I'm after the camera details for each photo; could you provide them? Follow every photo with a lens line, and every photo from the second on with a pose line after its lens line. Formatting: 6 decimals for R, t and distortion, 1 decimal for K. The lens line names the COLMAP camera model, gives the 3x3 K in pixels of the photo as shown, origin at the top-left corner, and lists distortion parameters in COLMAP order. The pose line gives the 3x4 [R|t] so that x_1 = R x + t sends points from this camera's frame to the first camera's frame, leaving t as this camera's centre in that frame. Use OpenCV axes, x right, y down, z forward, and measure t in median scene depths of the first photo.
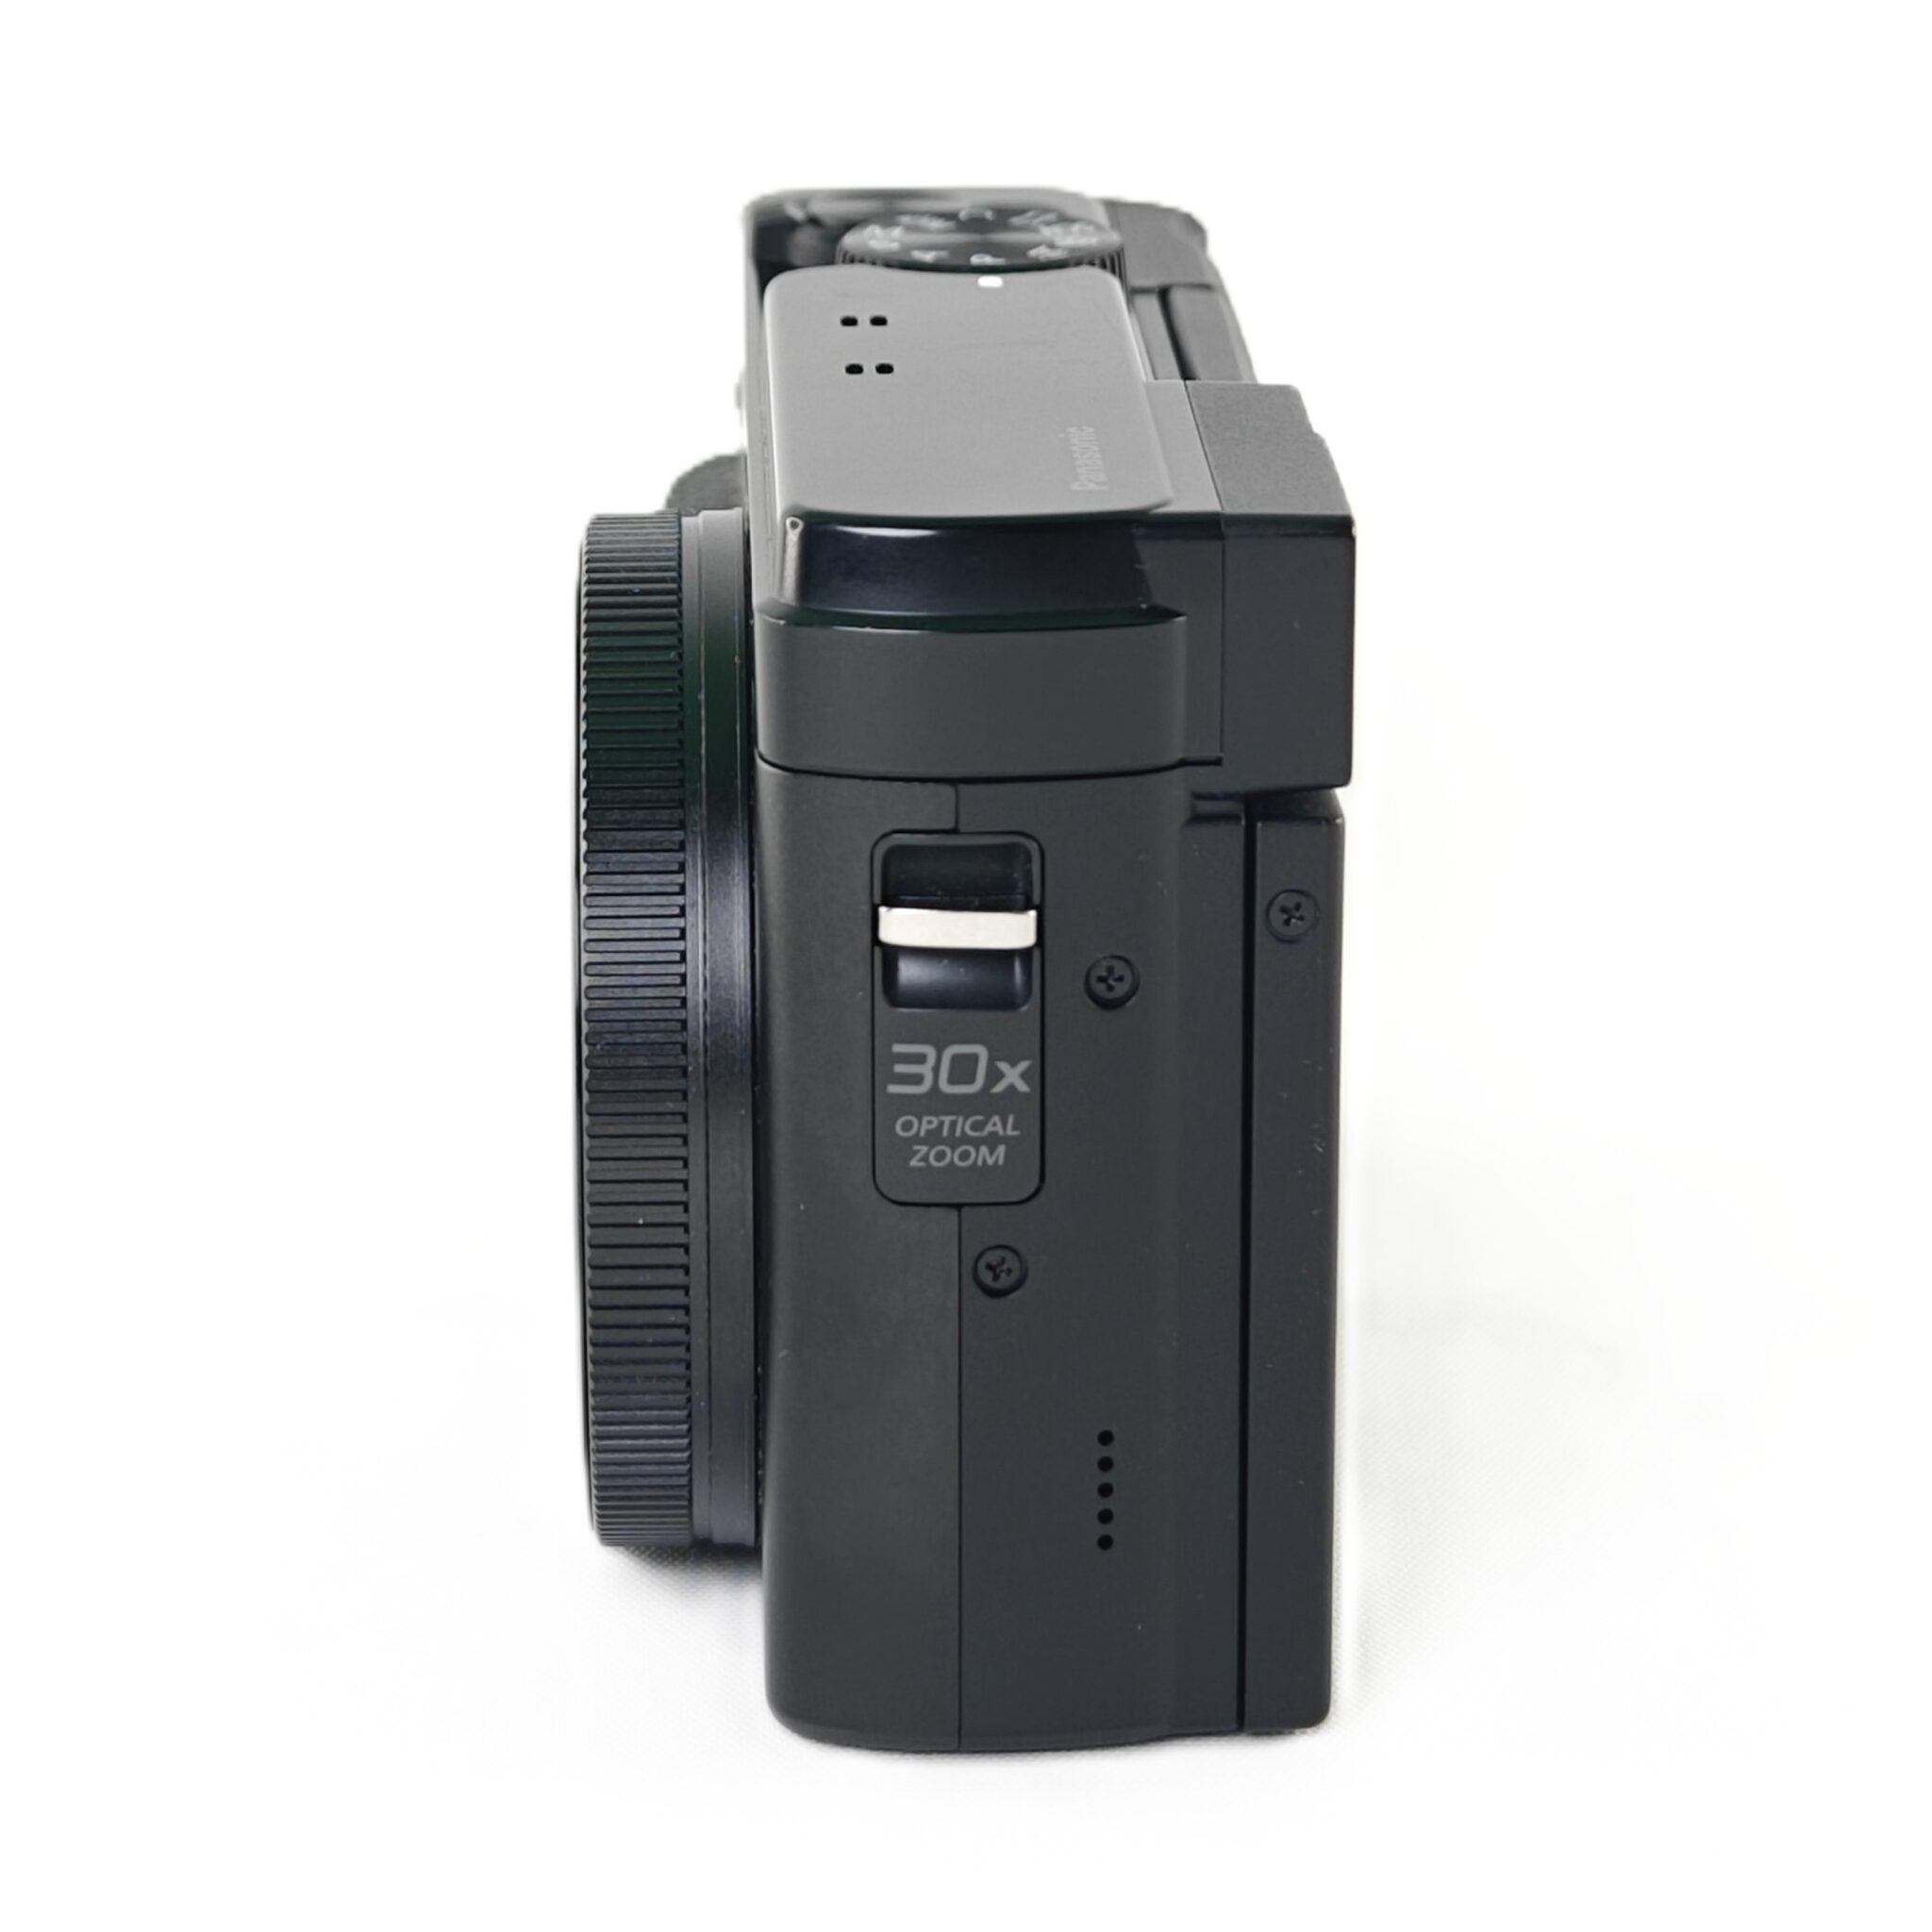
lens RADIAL K [[6316.9, 0, 964.0], [0, 6316.9, 949.8], [0, 0, 1]] dist [0.636253, 0.000000]
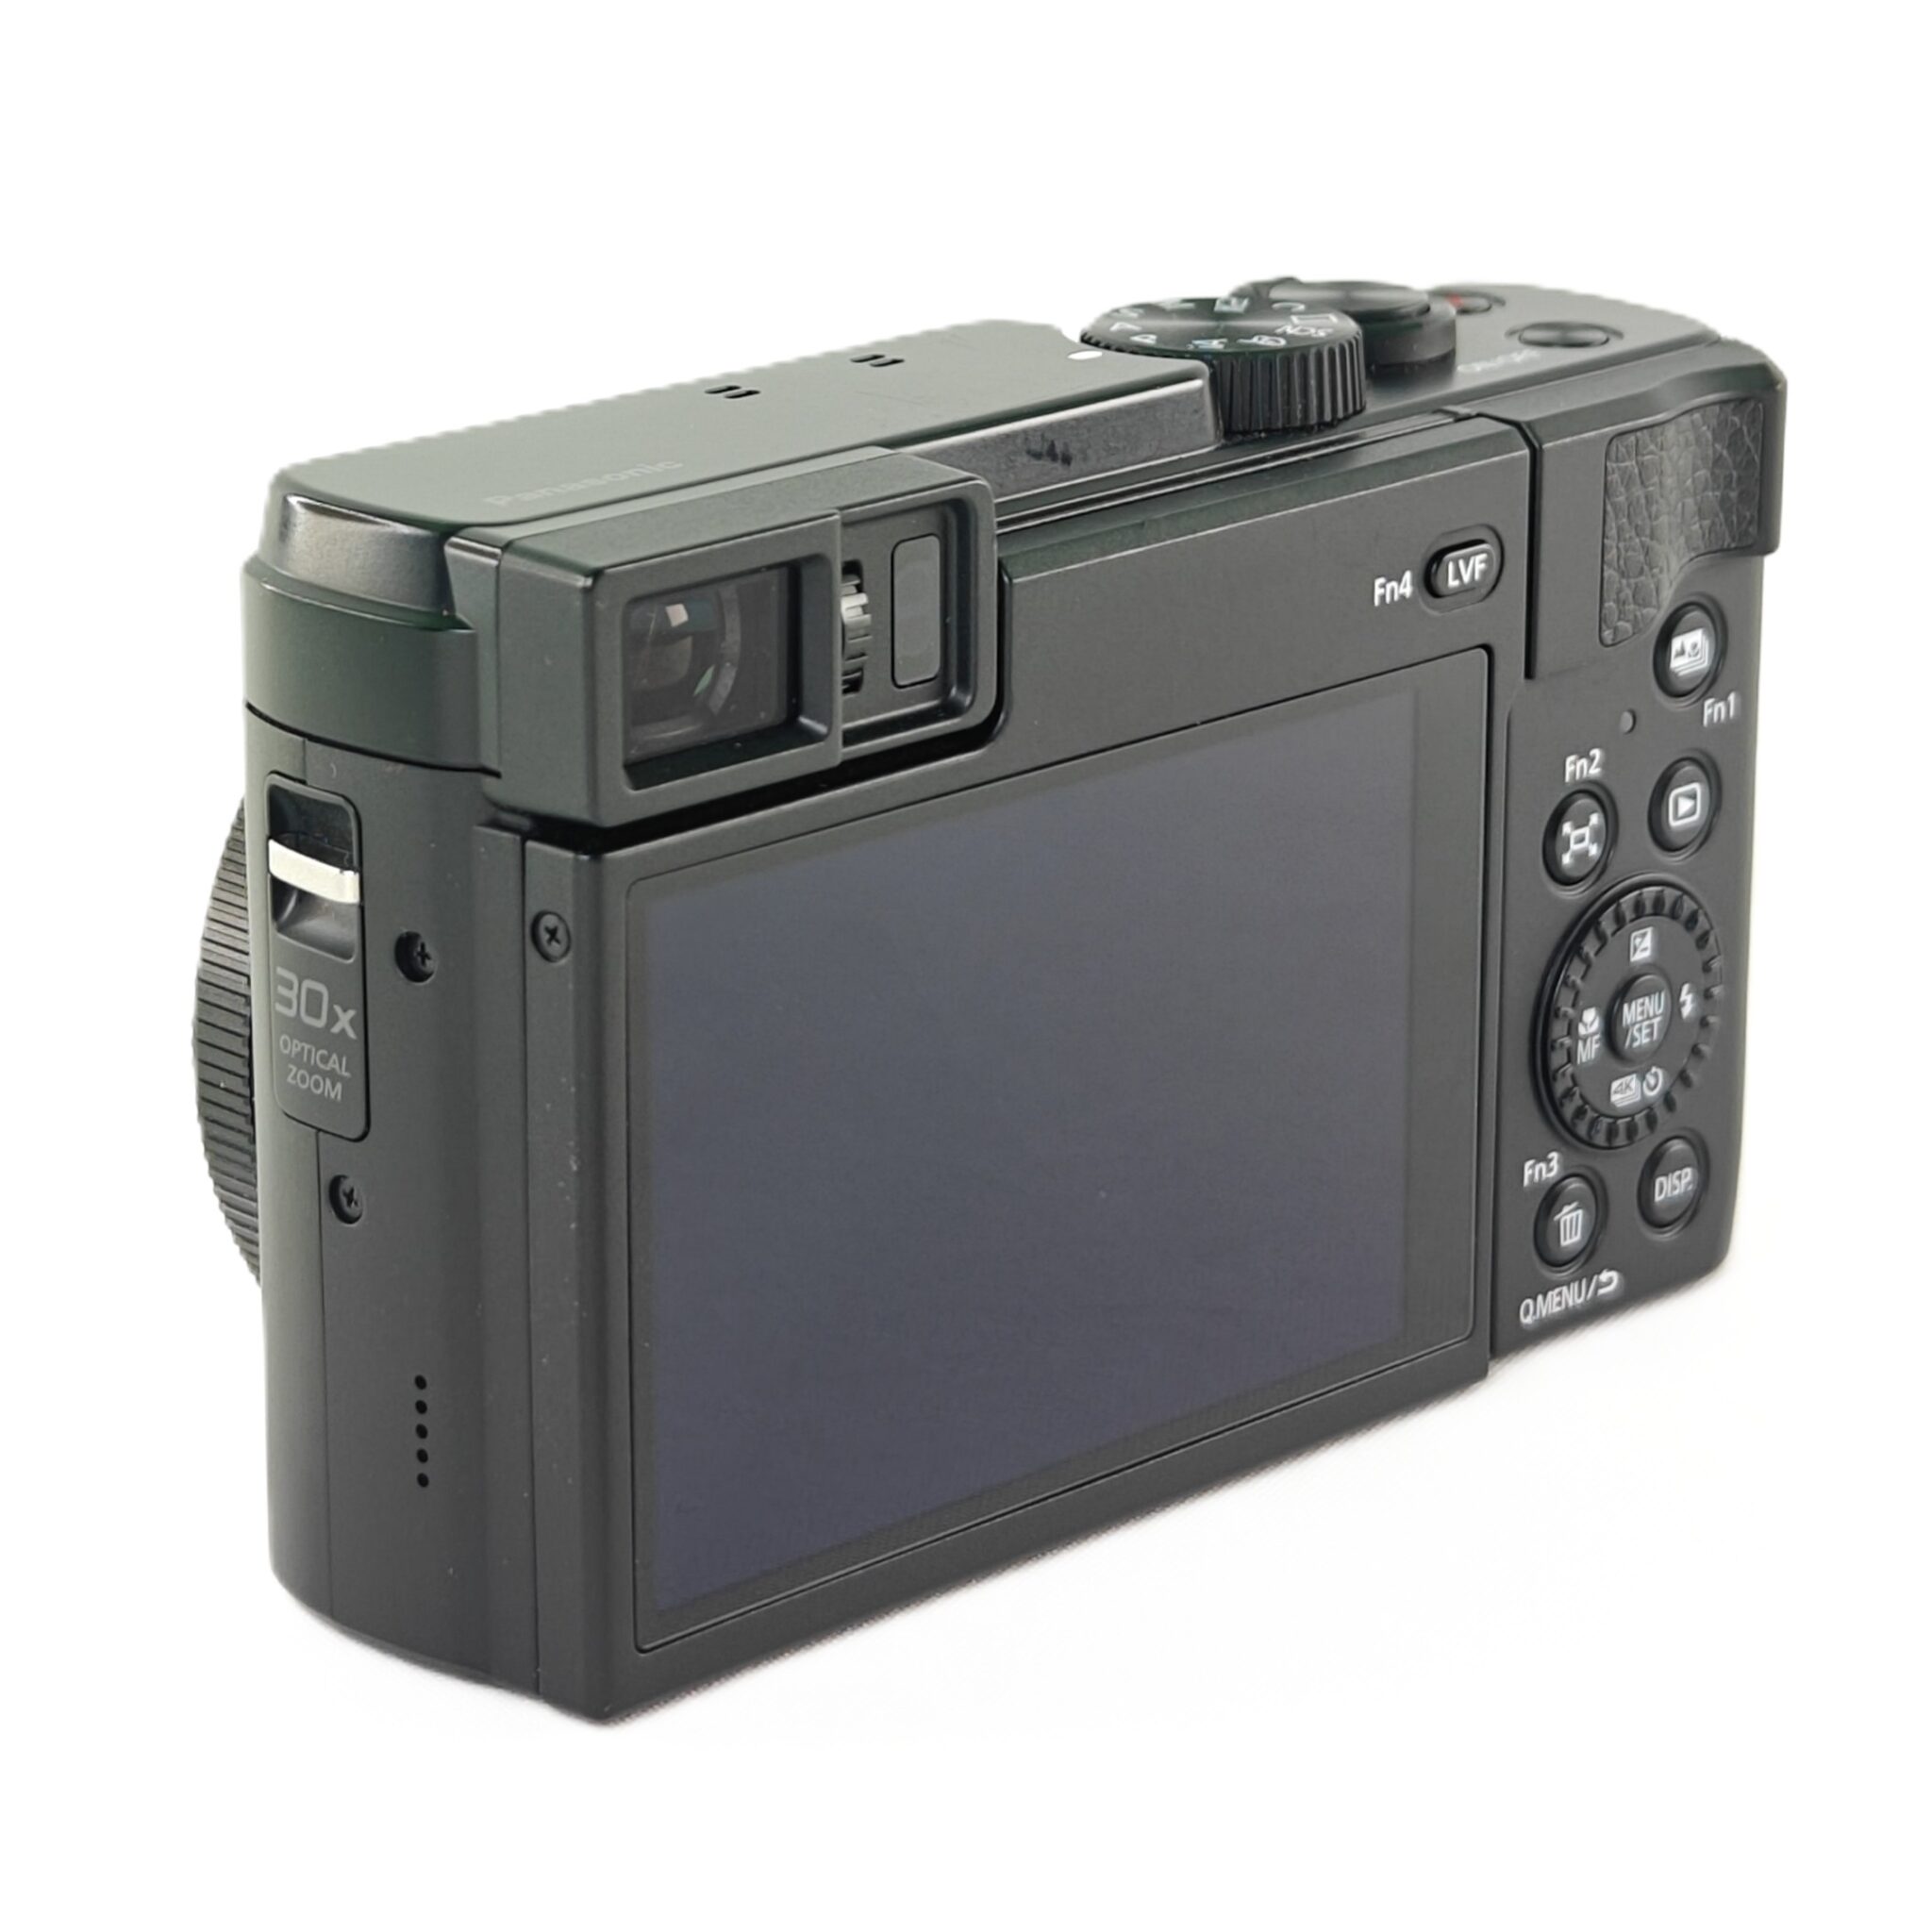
lens RADIAL K [[6316.9, 0, 1051.3], [0, 6316.9, 889.5], [0, 0, 1]] dist [0.636253, 0.000000]
pose [[0.680943, 0.219677, -0.698612, 0.845523], [-0.228844, 0.970007, 0.081960, -0.118747], [0.695663, 0.104063, 0.710791, 0.306071]]
